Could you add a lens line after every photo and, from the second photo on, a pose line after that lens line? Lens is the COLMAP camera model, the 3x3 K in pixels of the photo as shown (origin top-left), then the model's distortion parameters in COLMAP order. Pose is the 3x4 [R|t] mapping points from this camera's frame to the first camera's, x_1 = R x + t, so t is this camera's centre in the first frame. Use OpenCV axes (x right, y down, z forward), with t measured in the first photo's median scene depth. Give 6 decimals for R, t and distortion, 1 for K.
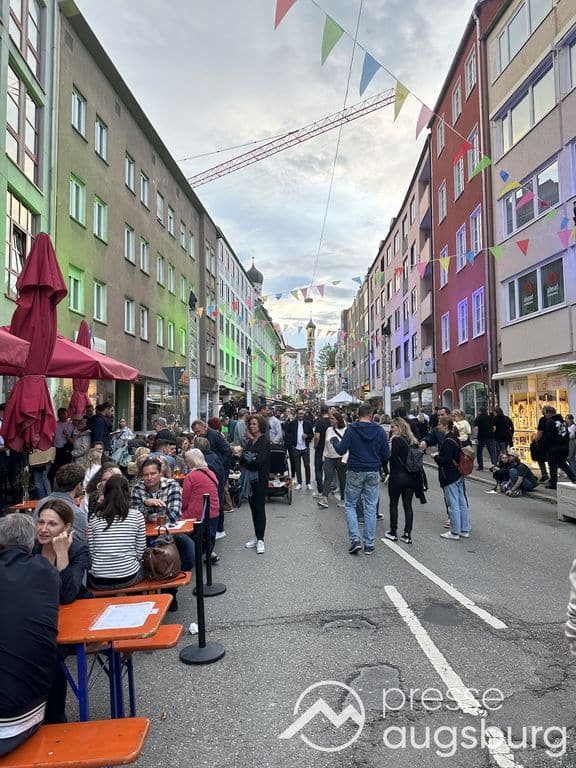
lens RADIAL K [[540.7, 0, 285.2], [0, 540.7, 387.5], [0, 0, 1]] dist [0.064295, 0.001348]
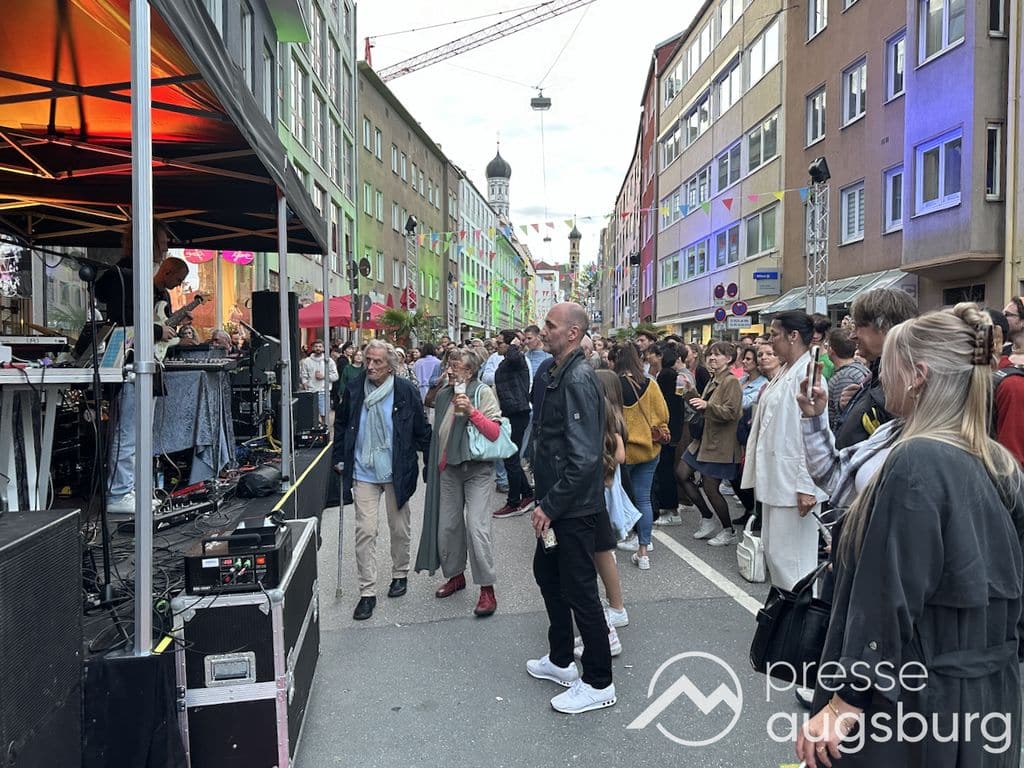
lens RADIAL K [[721.0, 0, 507.0], [0, 721.0, 382.4], [0, 0, 1]] dist [0.064295, 0.001348]
pose [[0.998879, 0.012020, -0.045789, 0.032424], [-0.007772, 0.995745, 0.091826, -0.016162], [0.046698, -0.091367, 0.994722, -0.379489]]
